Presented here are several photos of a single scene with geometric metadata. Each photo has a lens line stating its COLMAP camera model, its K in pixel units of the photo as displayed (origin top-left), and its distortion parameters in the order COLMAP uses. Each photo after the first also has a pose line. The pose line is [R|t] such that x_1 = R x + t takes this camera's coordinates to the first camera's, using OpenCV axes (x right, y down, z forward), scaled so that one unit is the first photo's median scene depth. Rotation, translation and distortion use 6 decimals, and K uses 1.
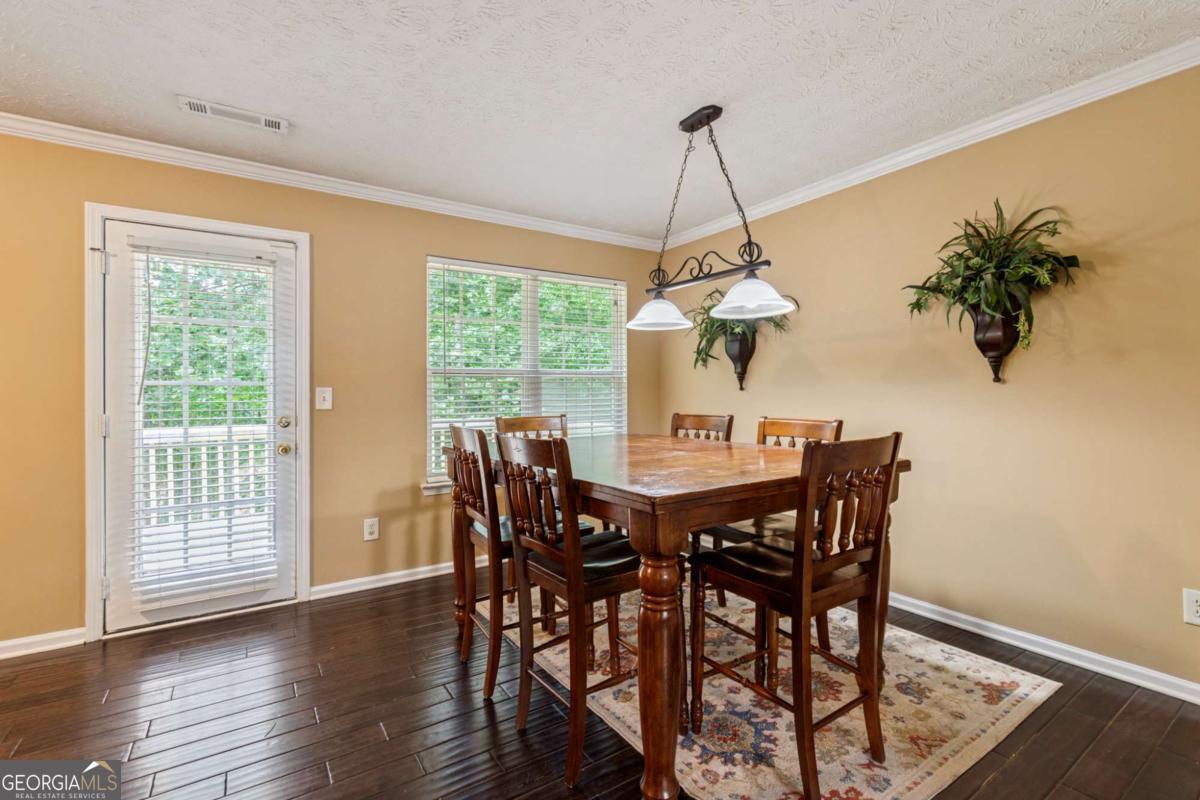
lens RADIAL K [[535.1, 0, 598.2], [0, 535.1, 391.6], [0, 0, 1]] dist [-0.000121, -0.001464]
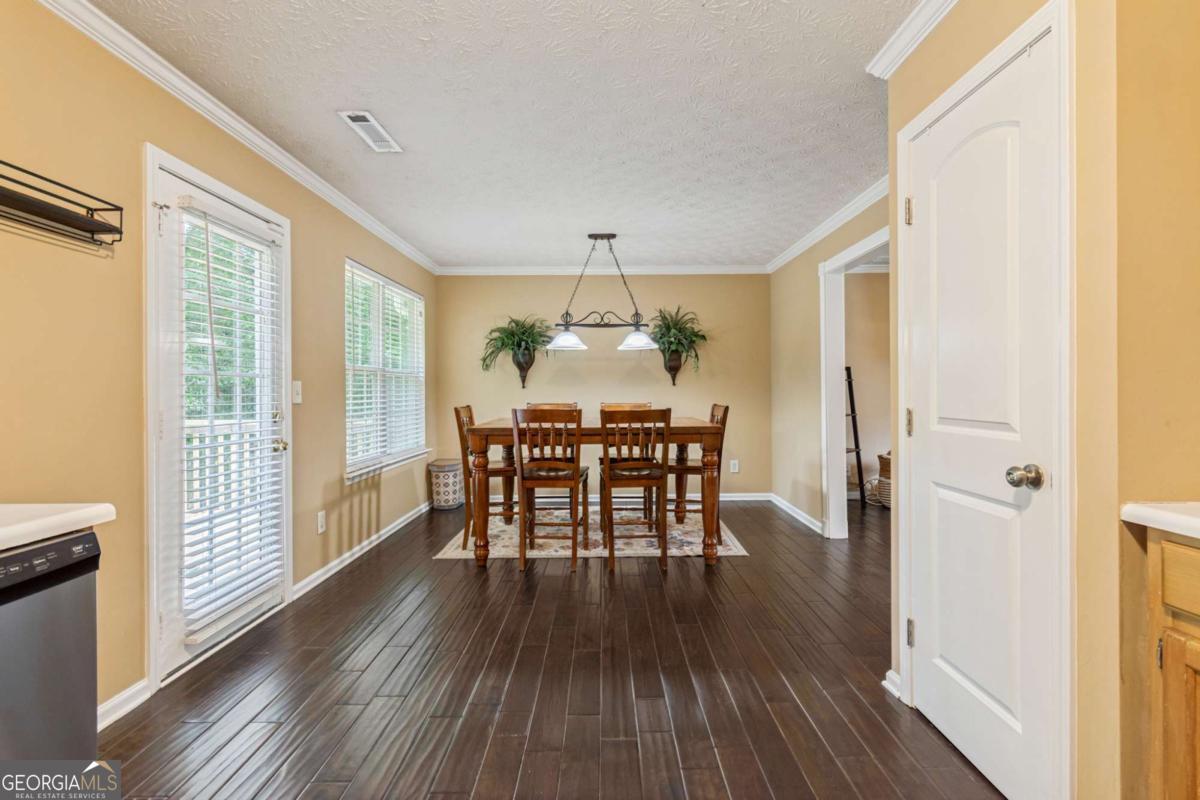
lens RADIAL K [[535.1, 0, 593.1], [0, 535.1, 391.3], [0, 0, 1]] dist [-0.000121, -0.001464]
pose [[0.569454, 0.004639, 0.822010, -1.202951], [-0.000880, 0.999987, -0.005034, 0.018370], [-0.822023, 0.002143, 0.569450, 0.001737]]
